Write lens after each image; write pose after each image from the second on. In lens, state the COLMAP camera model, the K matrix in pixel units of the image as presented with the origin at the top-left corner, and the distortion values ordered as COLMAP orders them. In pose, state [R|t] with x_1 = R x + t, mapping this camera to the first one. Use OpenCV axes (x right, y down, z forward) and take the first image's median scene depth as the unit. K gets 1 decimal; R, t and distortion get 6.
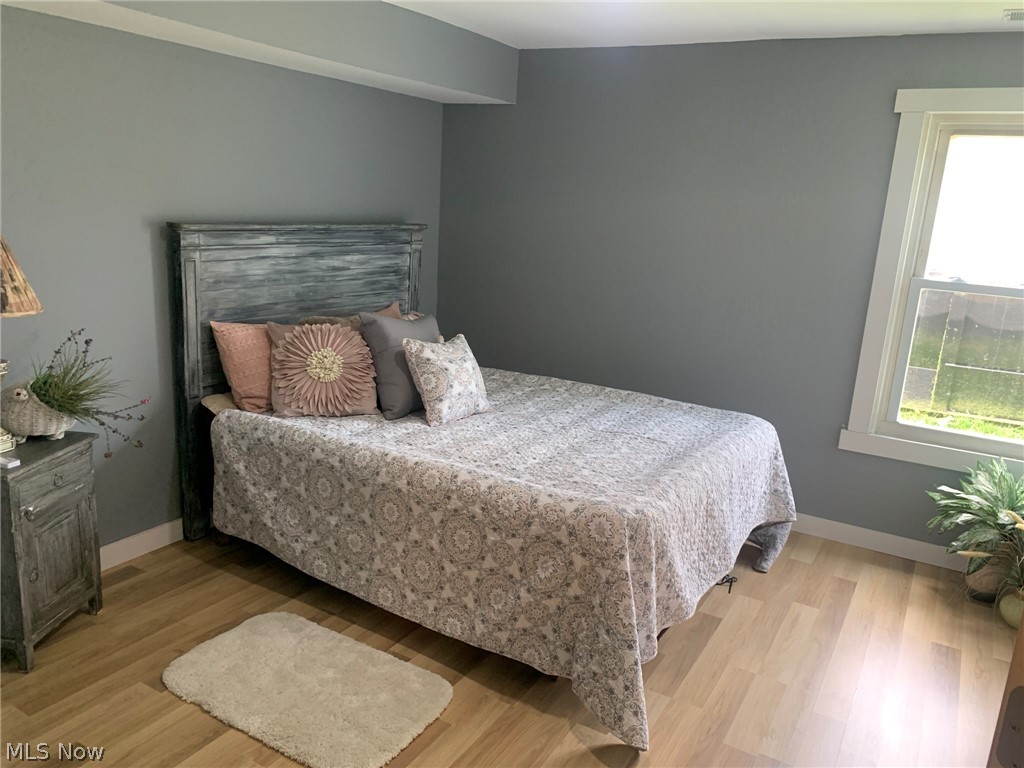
lens RADIAL K [[767.3, 0, 507.9], [0, 767.3, 389.7], [0, 0, 1]] dist [-0.050526, 0.004276]
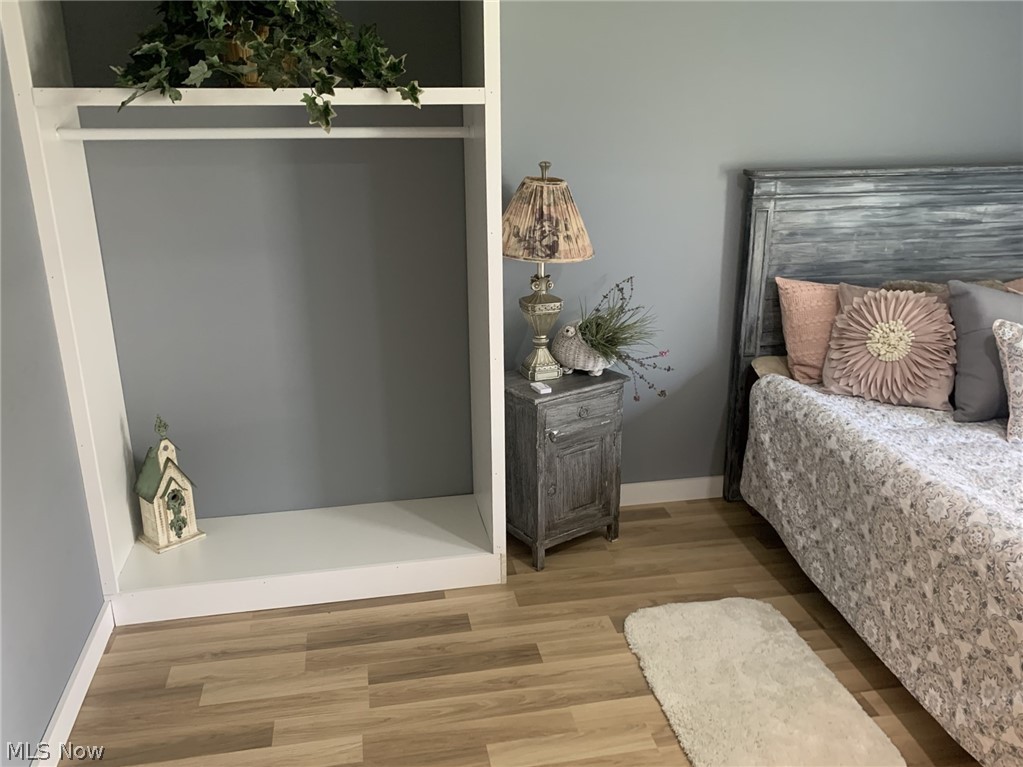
lens RADIAL K [[819.1, 0, 511.5], [0, 819.1, 383.5], [0, 0, 1]] dist [-0.001545, -0.072960]
pose [[0.620430, 0.173068, -0.764927, 0.215497], [-0.126850, 0.984650, 0.119894, -0.045513], [0.773935, 0.022645, 0.632860, 0.138030]]
